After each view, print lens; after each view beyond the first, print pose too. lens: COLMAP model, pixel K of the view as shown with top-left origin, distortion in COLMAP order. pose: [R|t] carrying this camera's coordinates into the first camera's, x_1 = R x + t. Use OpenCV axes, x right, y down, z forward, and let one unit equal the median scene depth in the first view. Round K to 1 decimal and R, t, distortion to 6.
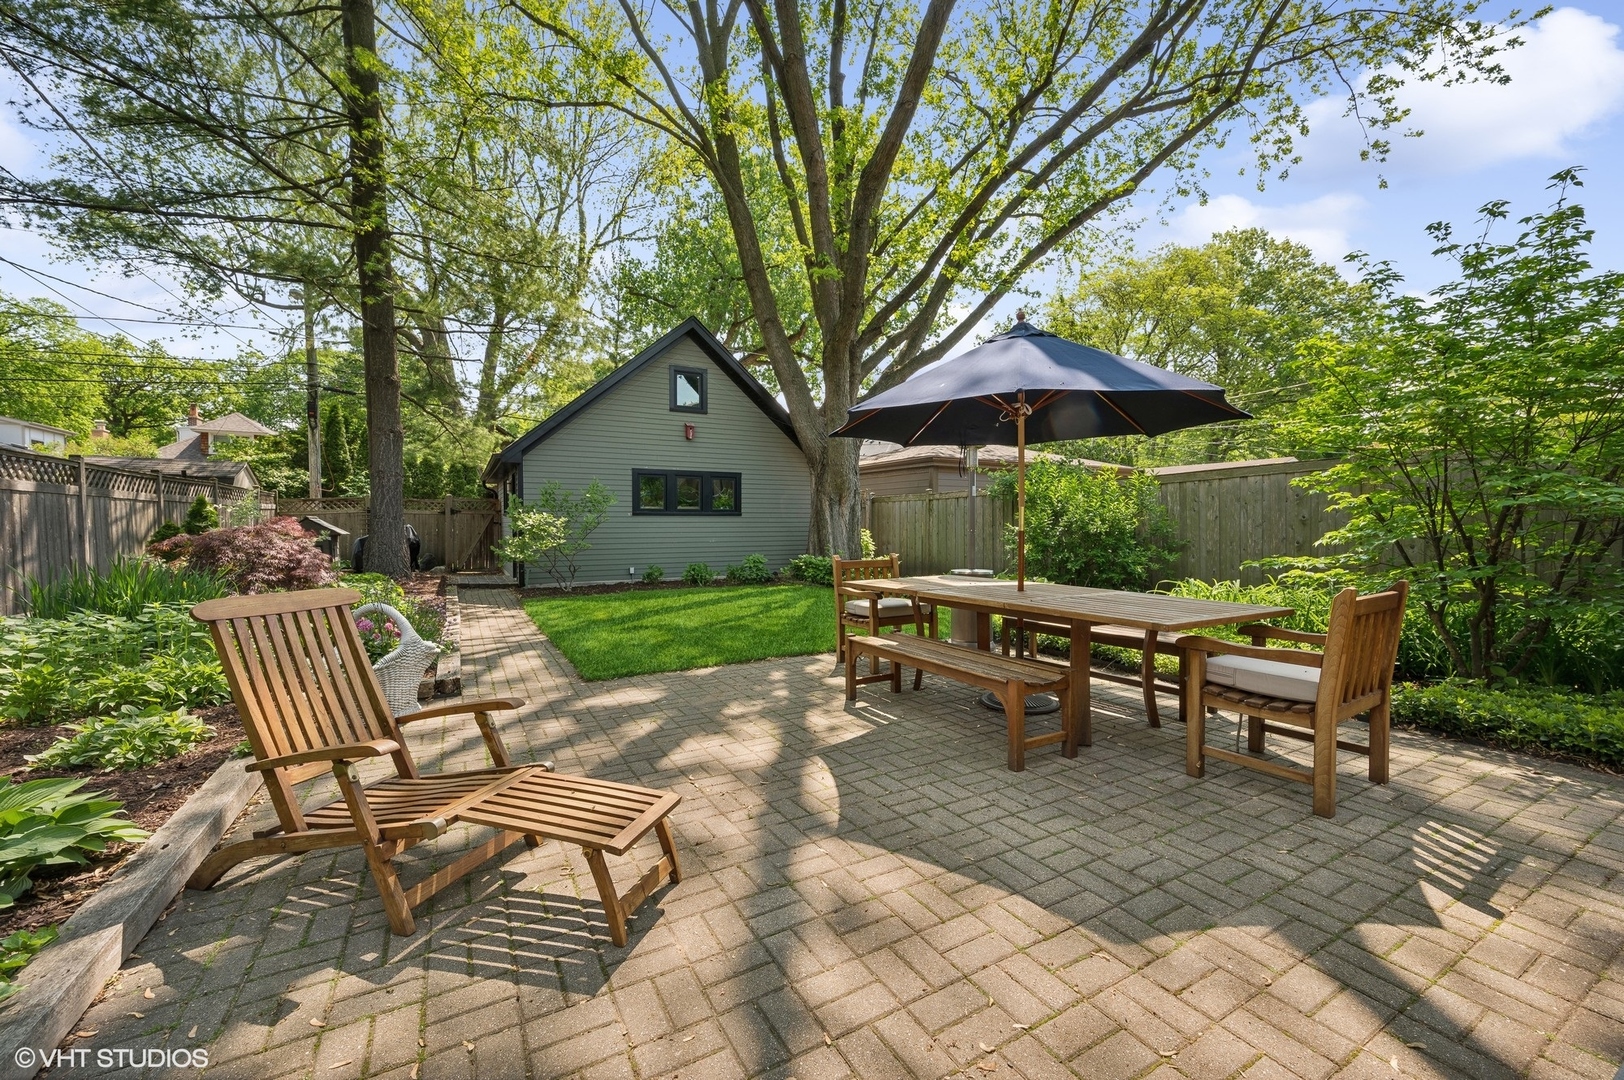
lens RADIAL K [[634.8, 0, 812.2], [0, 634.8, 520.0], [0, 0, 1]] dist [0.004175, -0.000111]
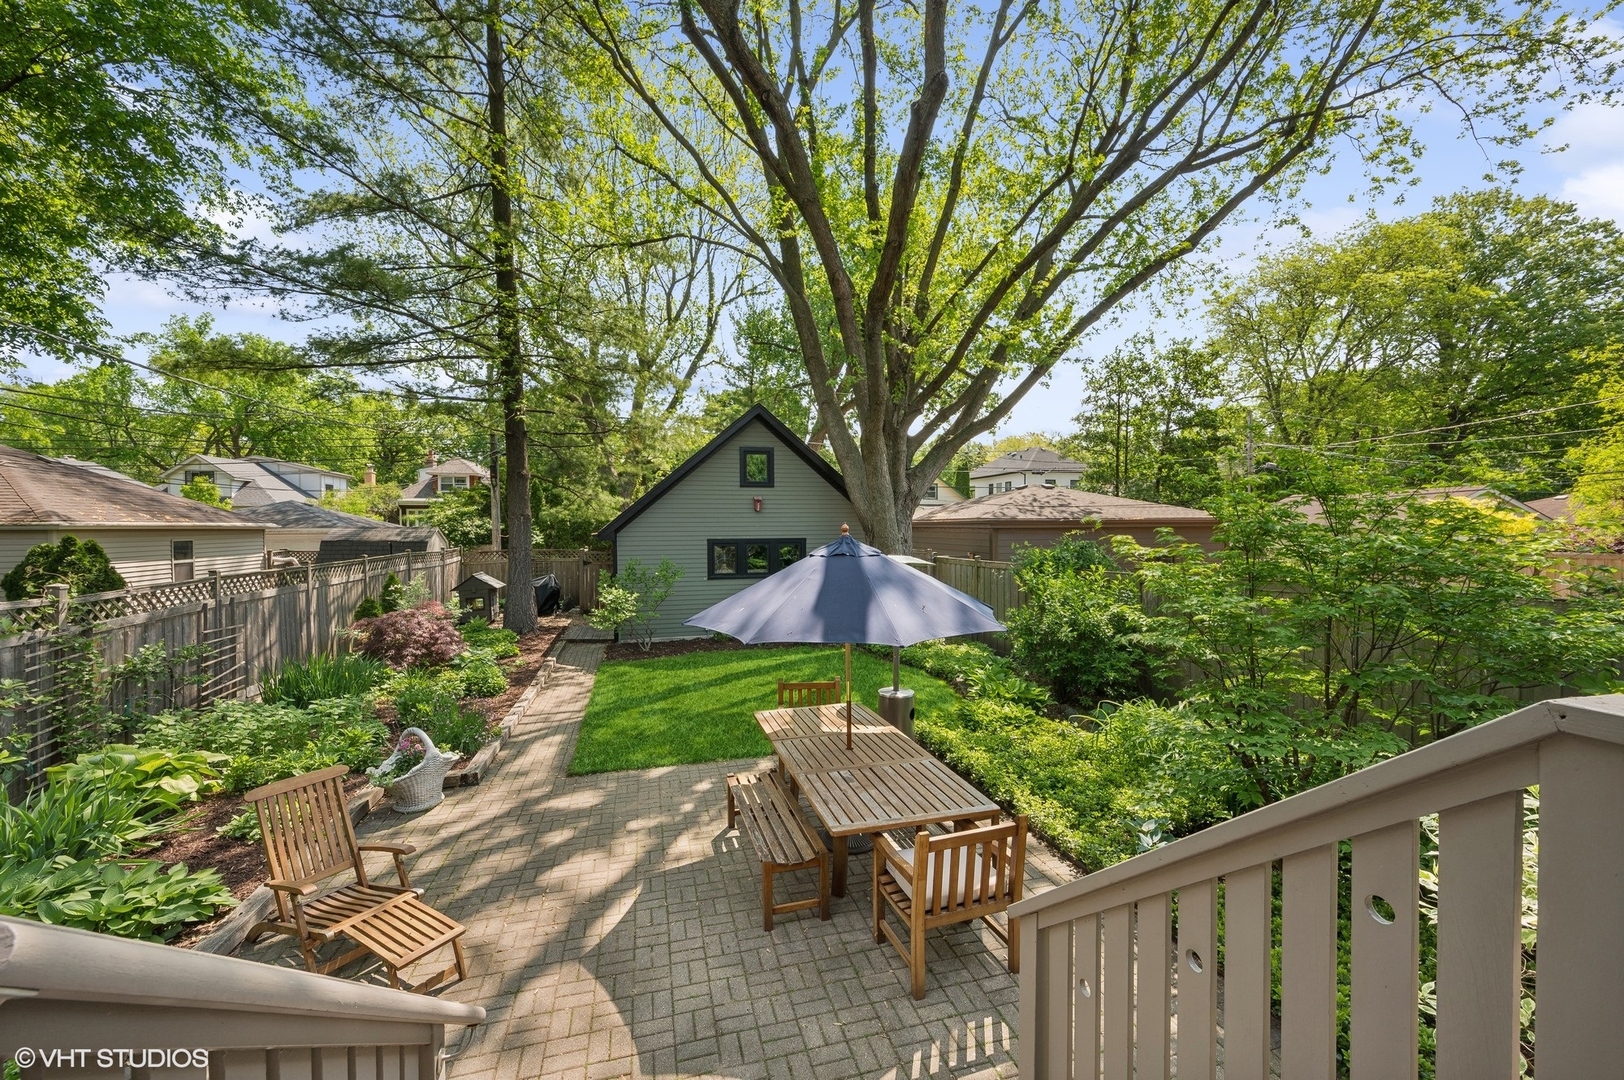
lens RADIAL K [[634.8, 0, 812.2], [0, 634.8, 520.0], [0, 0, 1]] dist [0.004175, -0.000111]
pose [[0.970227, -0.008016, -0.242064, 0.176636], [0.005744, 0.999933, -0.010092, -0.101239], [0.242129, 0.008401, 0.970208, -0.069097]]
